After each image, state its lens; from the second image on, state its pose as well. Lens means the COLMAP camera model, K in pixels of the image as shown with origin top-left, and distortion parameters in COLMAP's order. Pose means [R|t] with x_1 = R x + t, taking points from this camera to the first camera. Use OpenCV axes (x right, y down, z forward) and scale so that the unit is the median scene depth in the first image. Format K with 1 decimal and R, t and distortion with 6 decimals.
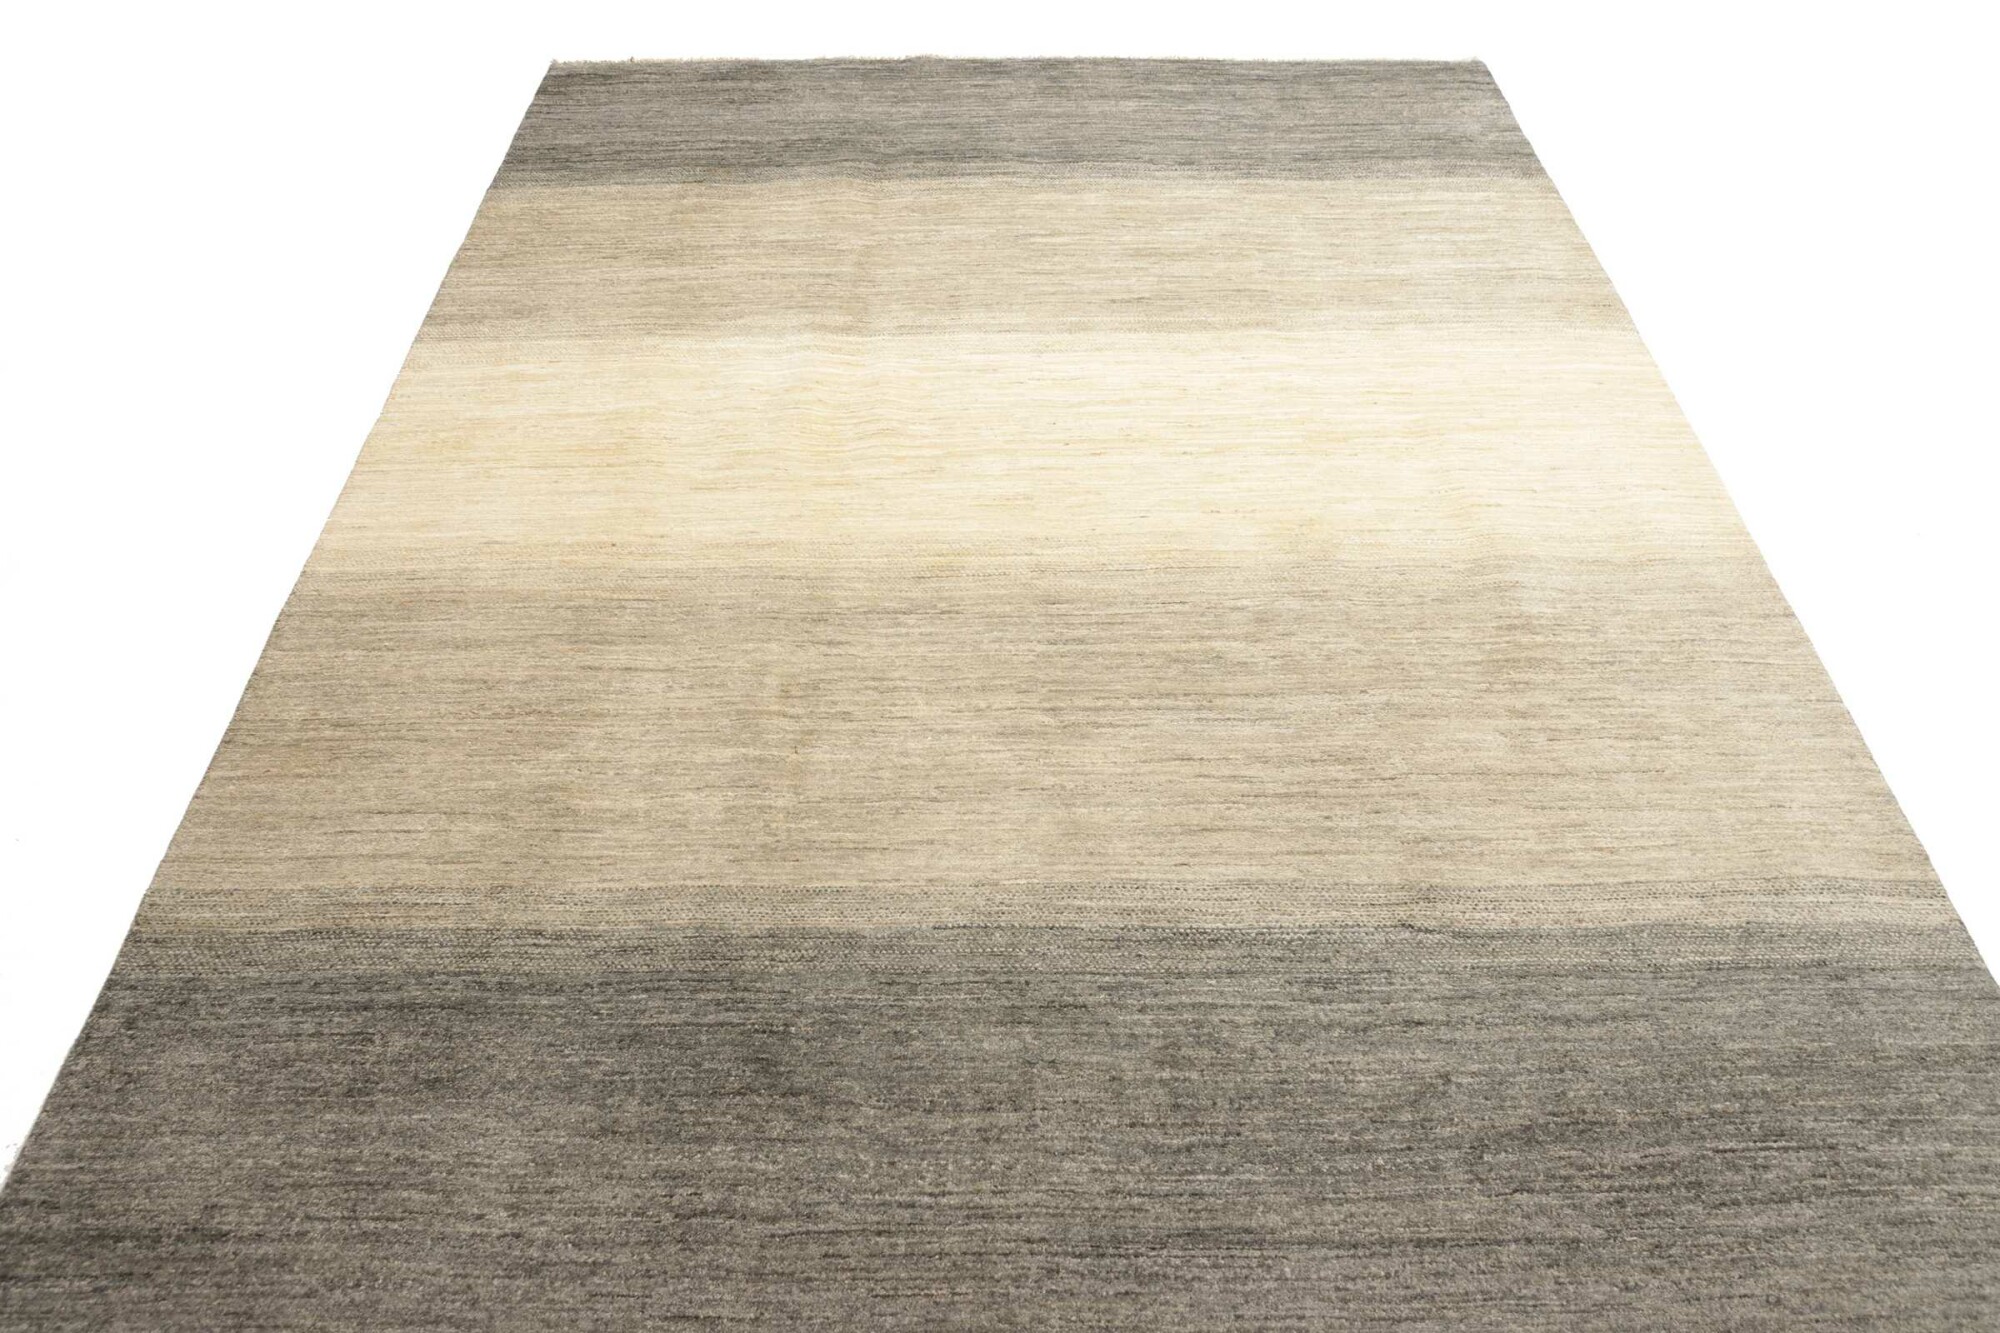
lens RADIAL K [[1747.1, 0, 1000.0], [0, 1747.1, 666.5], [0, 0, 1]] dist [-0.143687, 0.166715]
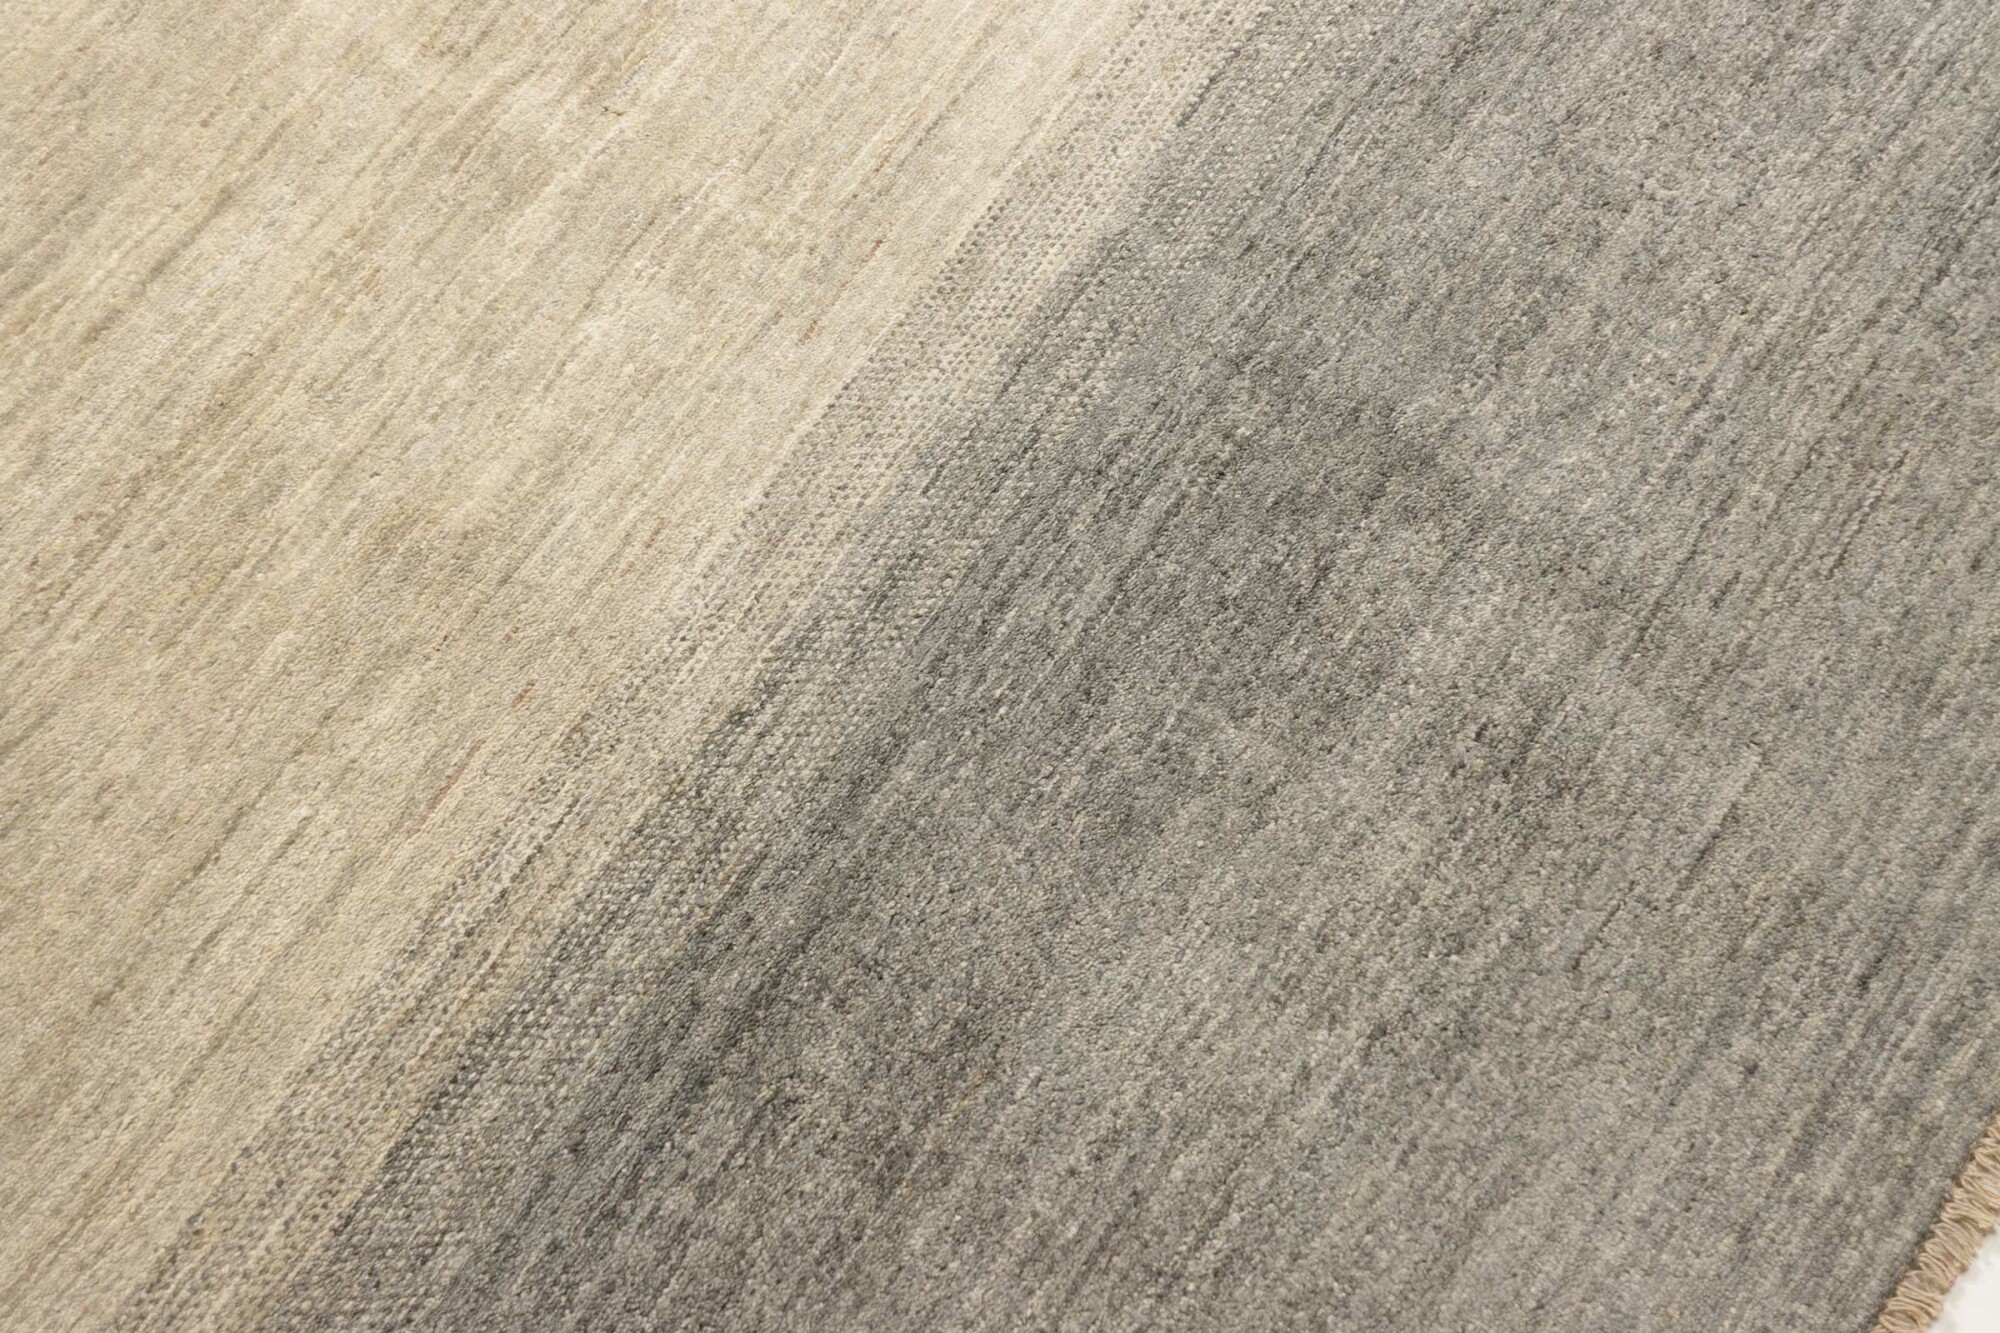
lens RADIAL K [[2737.7, 0, 1007.5], [0, 2737.7, 669.6], [0, 0, 1]] dist [0.027836, 0.694221]
pose [[0.580603, -0.767055, 0.272996, -0.441565], [0.574757, 0.623624, 0.529855, -0.227637], [-0.576675, -0.150729, 0.802949, 0.355126]]
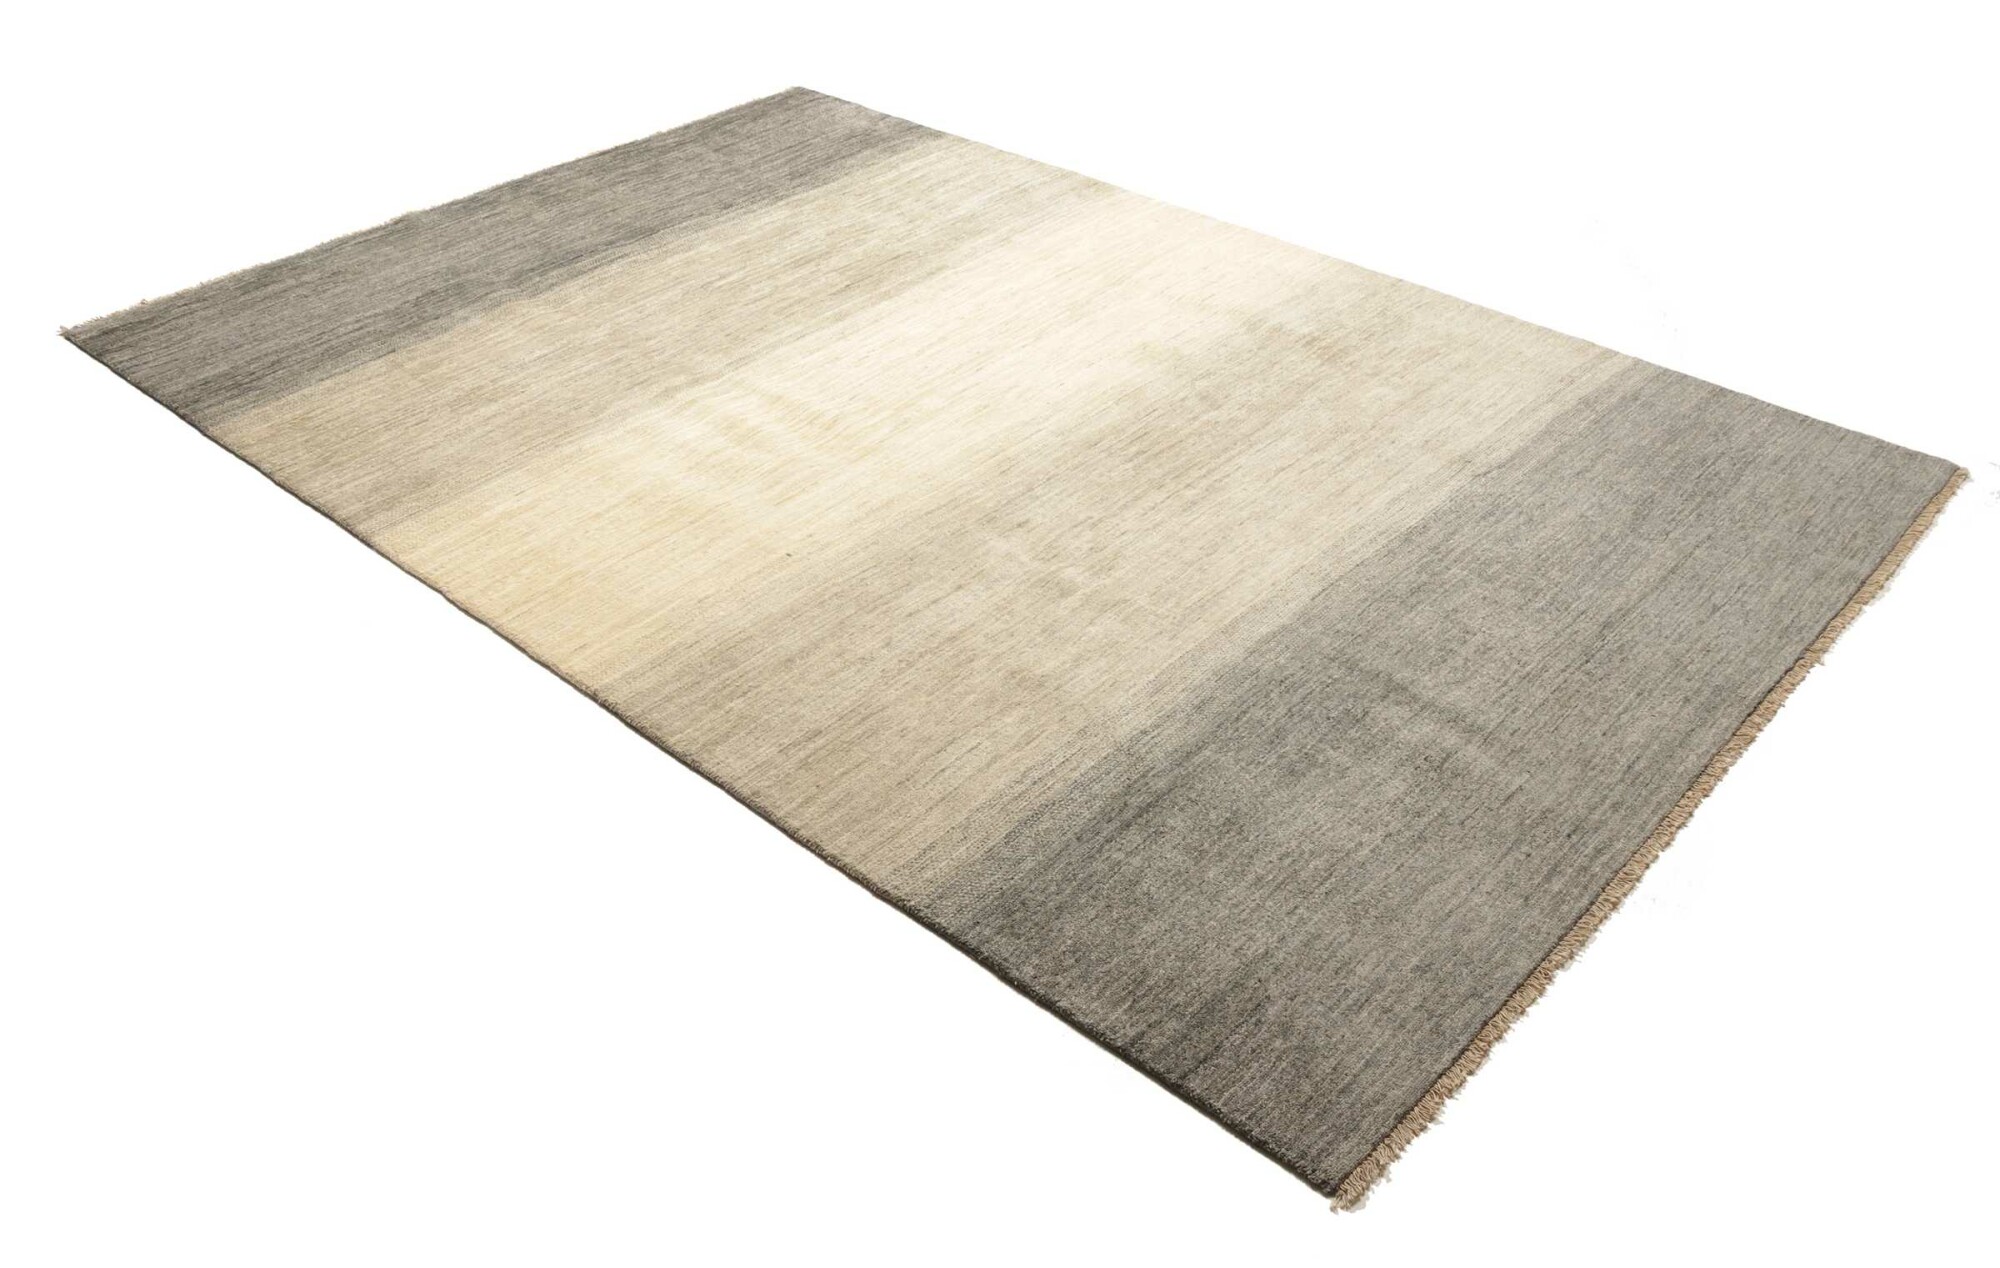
lens RADIAL K [[1724.4, 0, 1000.0], [0, 1724.4, 634.0], [0, 0, 1]] dist [-0.128929, 0.140046]
pose [[0.674011, -0.430594, 0.600249, -1.119329], [0.484460, 0.871067, 0.080874, -0.066273], [-0.557681, 0.236287, 0.795714, 0.029530]]
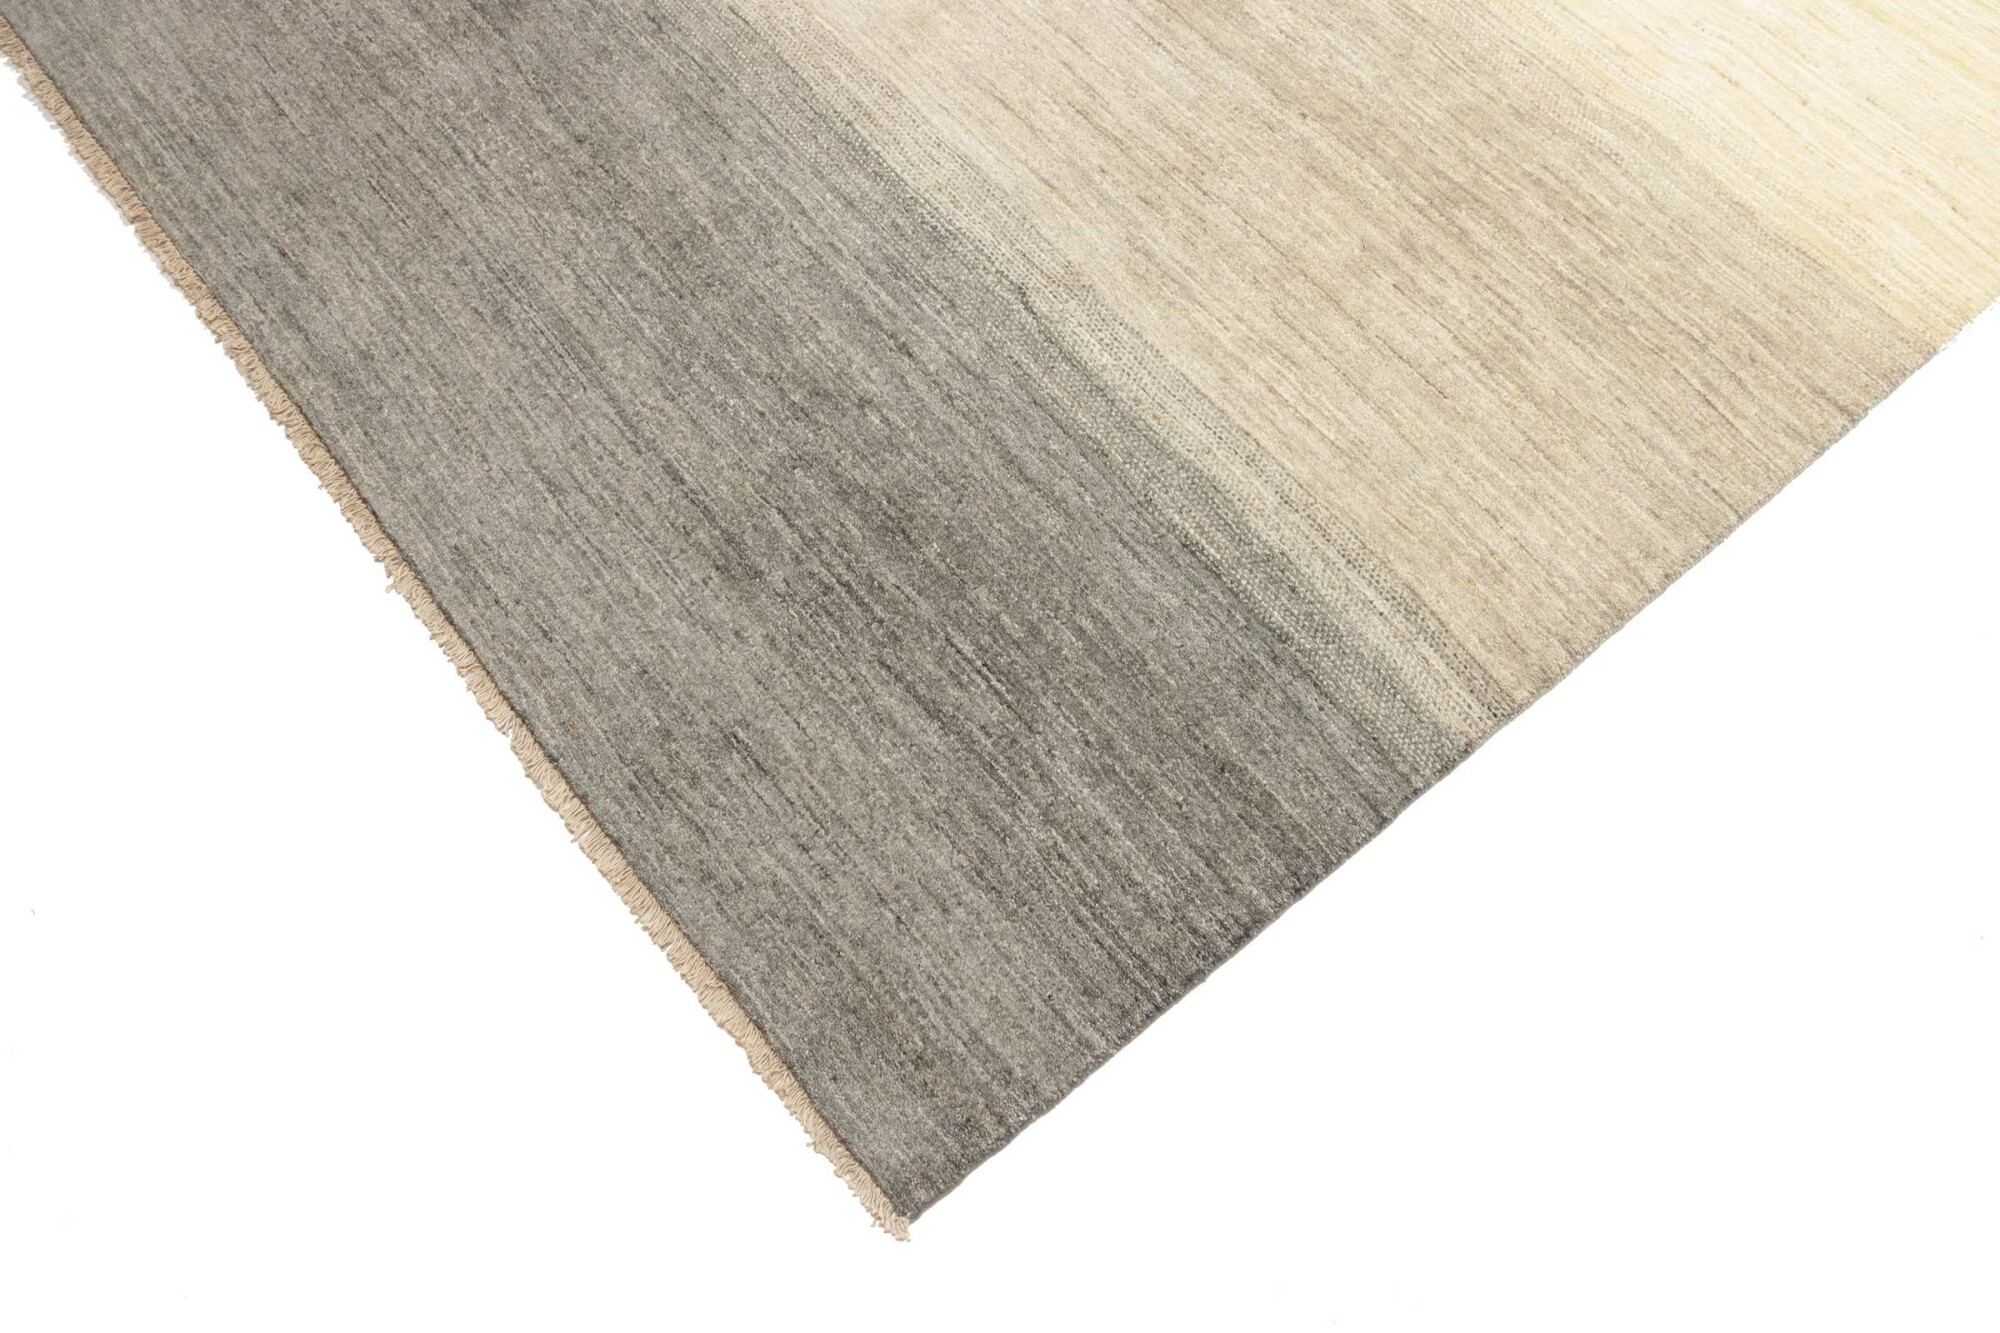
lens RADIAL K [[1747.1, 0, 1000.0], [0, 1747.1, 666.5], [0, 0, 1]] dist [-0.143687, 0.166715]
pose [[0.624789, 0.700782, -0.344302, 0.711179], [-0.502595, 0.698423, 0.509513, -0.179147], [0.597526, -0.145293, 0.788576, 0.257776]]
